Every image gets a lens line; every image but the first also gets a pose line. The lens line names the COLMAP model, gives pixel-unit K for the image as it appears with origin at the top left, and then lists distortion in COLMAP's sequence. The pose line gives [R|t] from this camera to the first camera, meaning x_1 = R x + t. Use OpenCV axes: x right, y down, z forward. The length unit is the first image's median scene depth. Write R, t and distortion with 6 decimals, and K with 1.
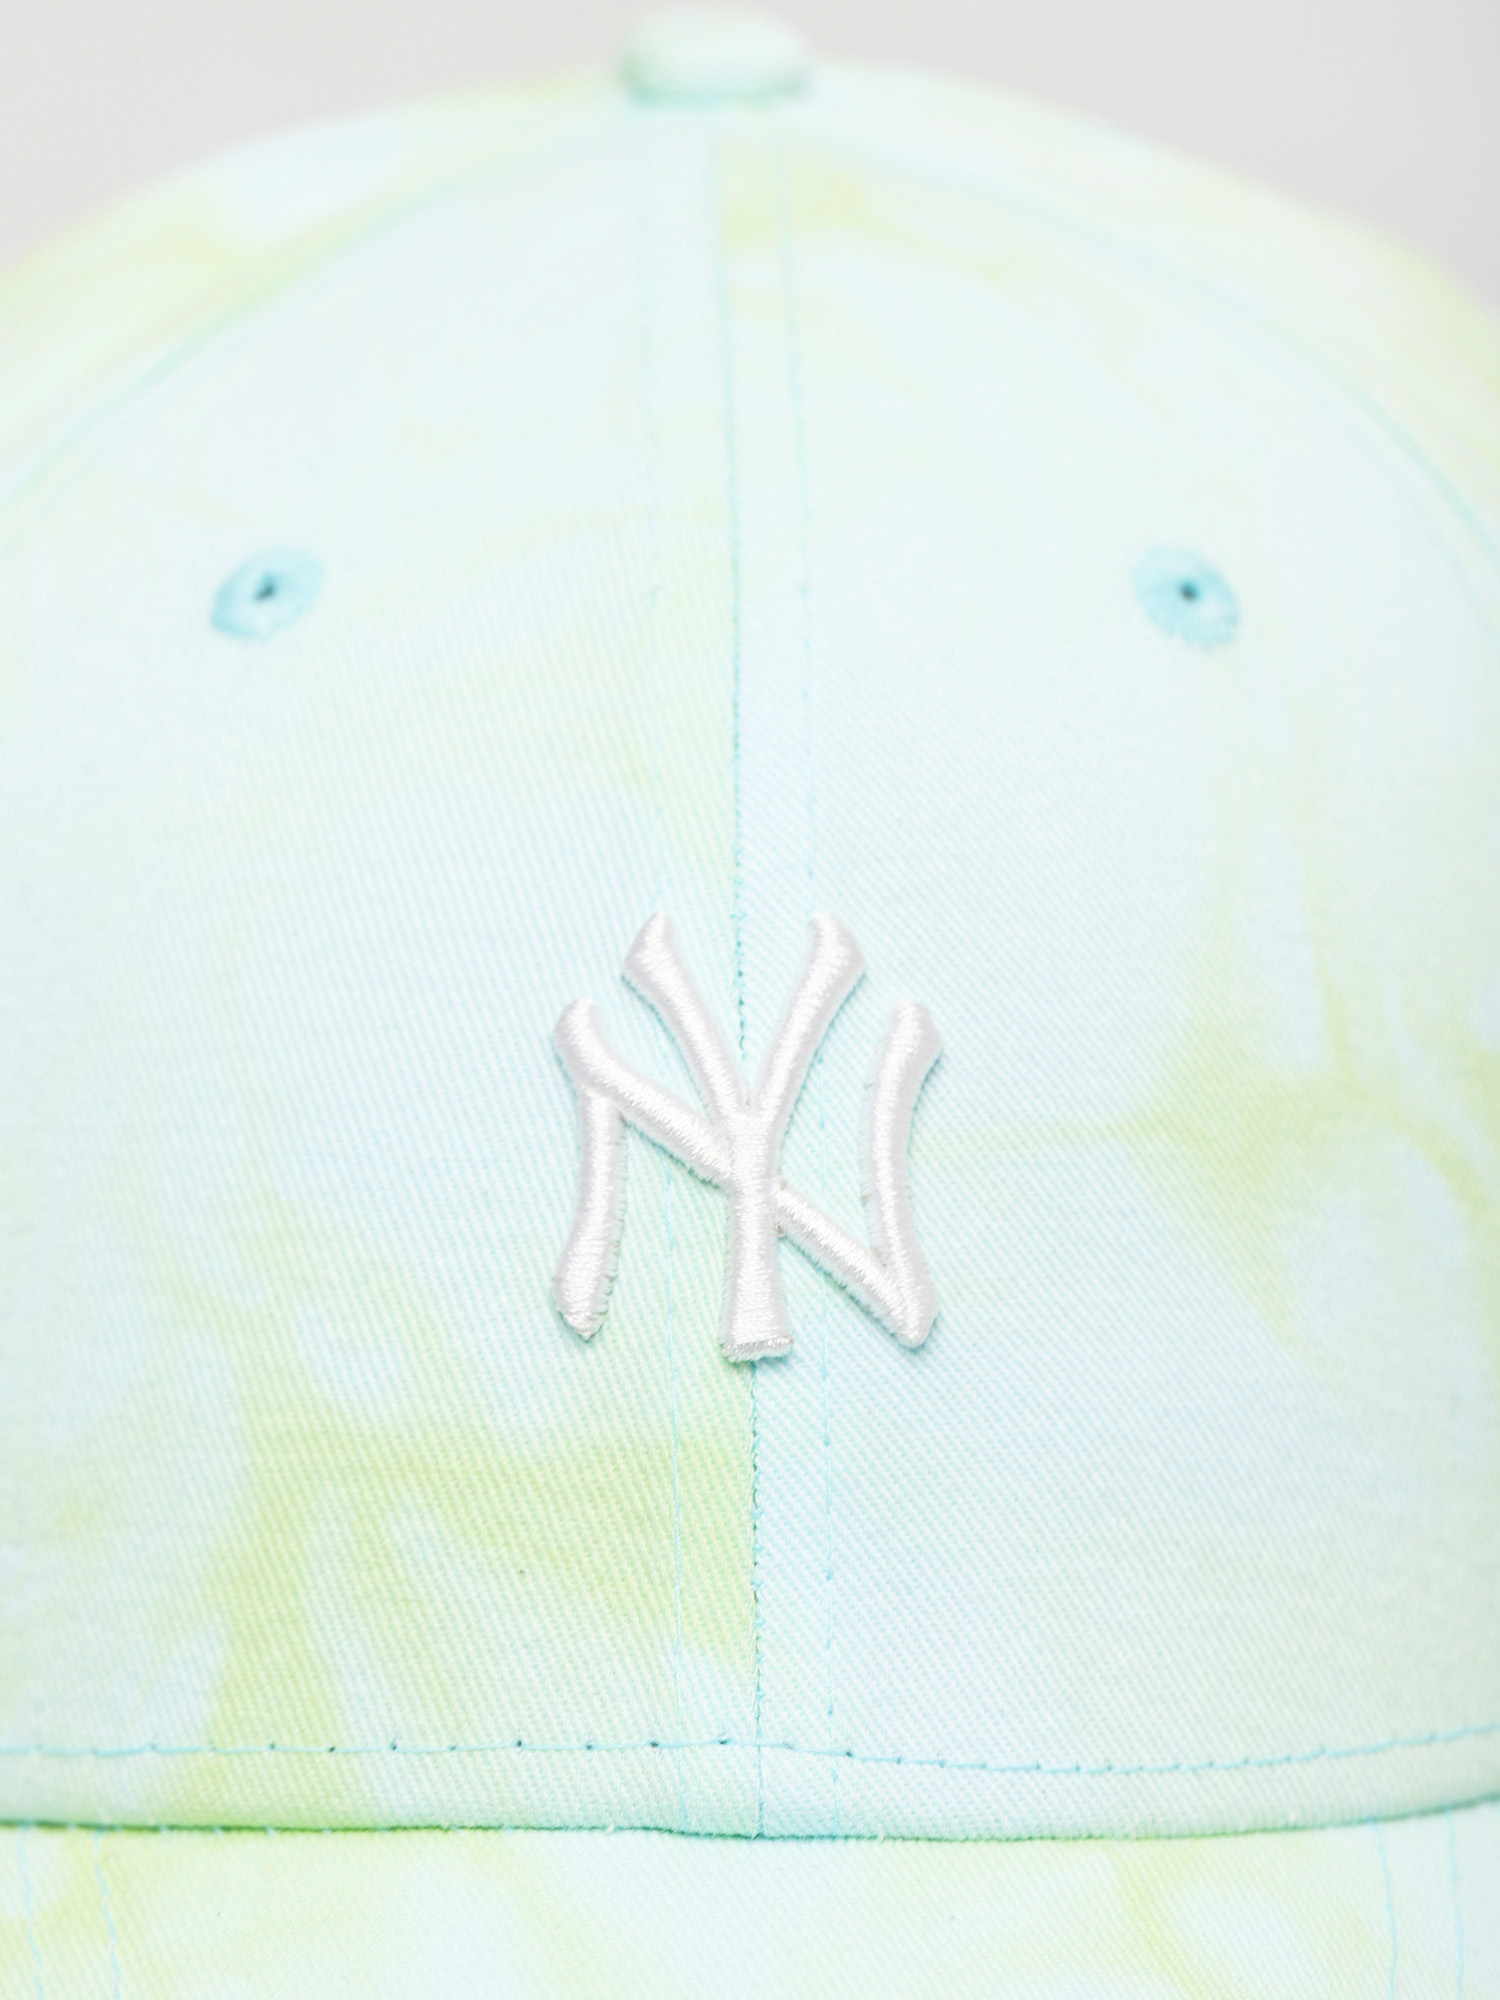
lens RADIAL K [[6548.0, 0, 750.0], [0, 6548.0, 1000.0], [0, 0, 1]] dist [0.118269, 0.619777]
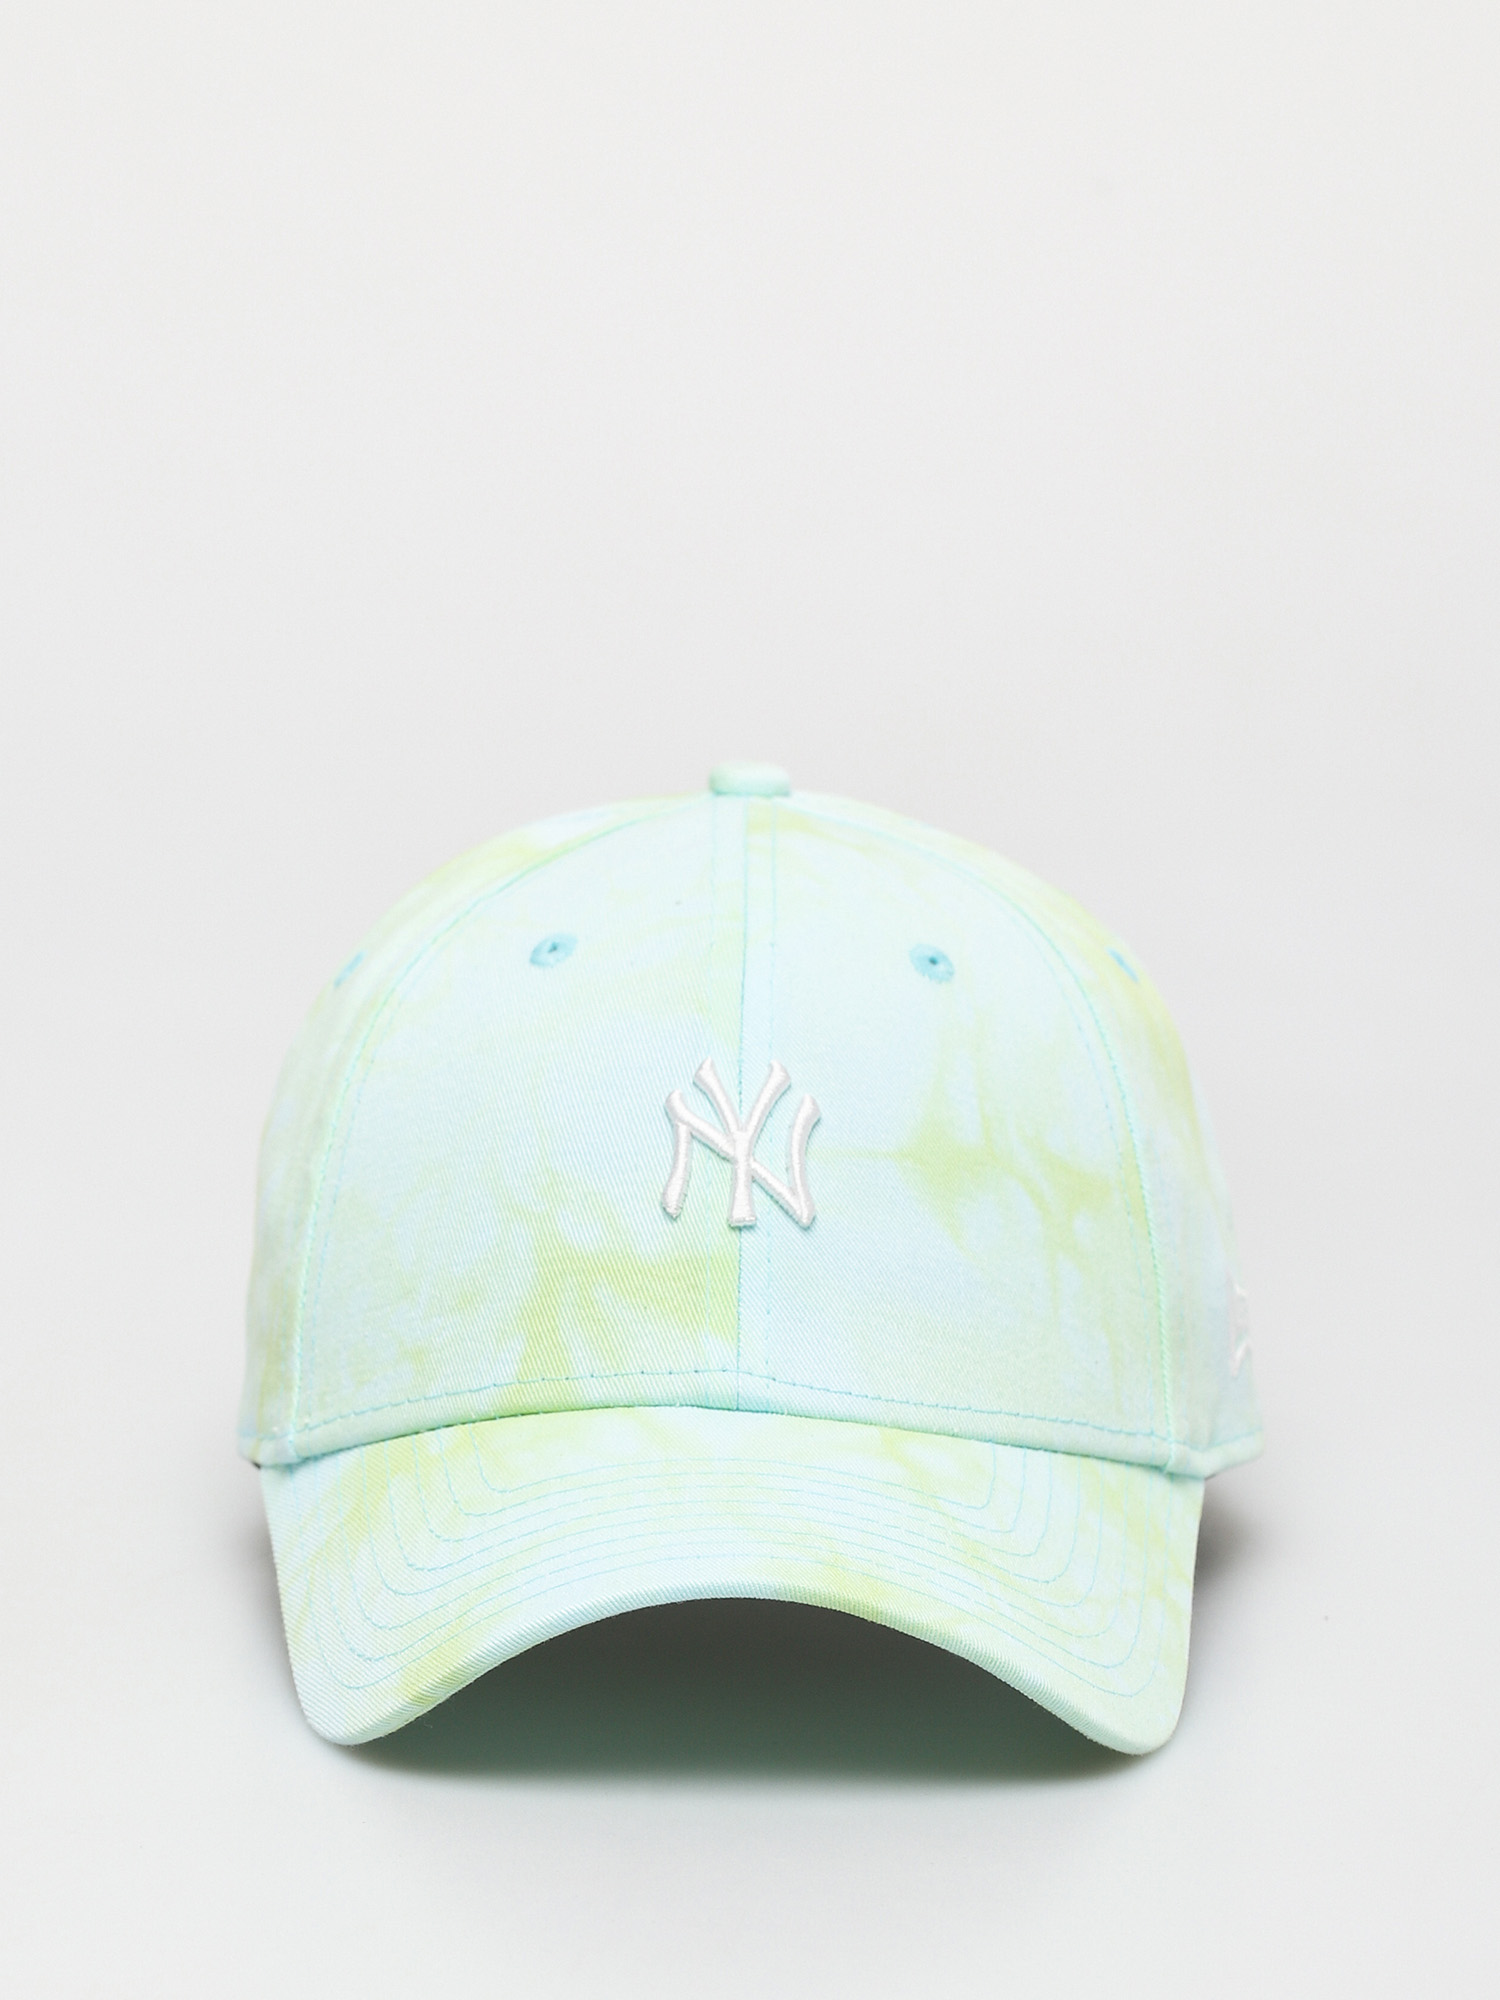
lens RADIAL K [[6548.0, 0, 750.0], [0, 6548.0, 1000.0], [0, 0, 1]] dist [0.118269, 0.619777]
pose [[0.999398, 0.024693, -0.024381, 0.062603], [-0.029182, 0.978235, -0.205438, 0.481303], [0.018777, 0.206026, 0.978366, -1.458792]]
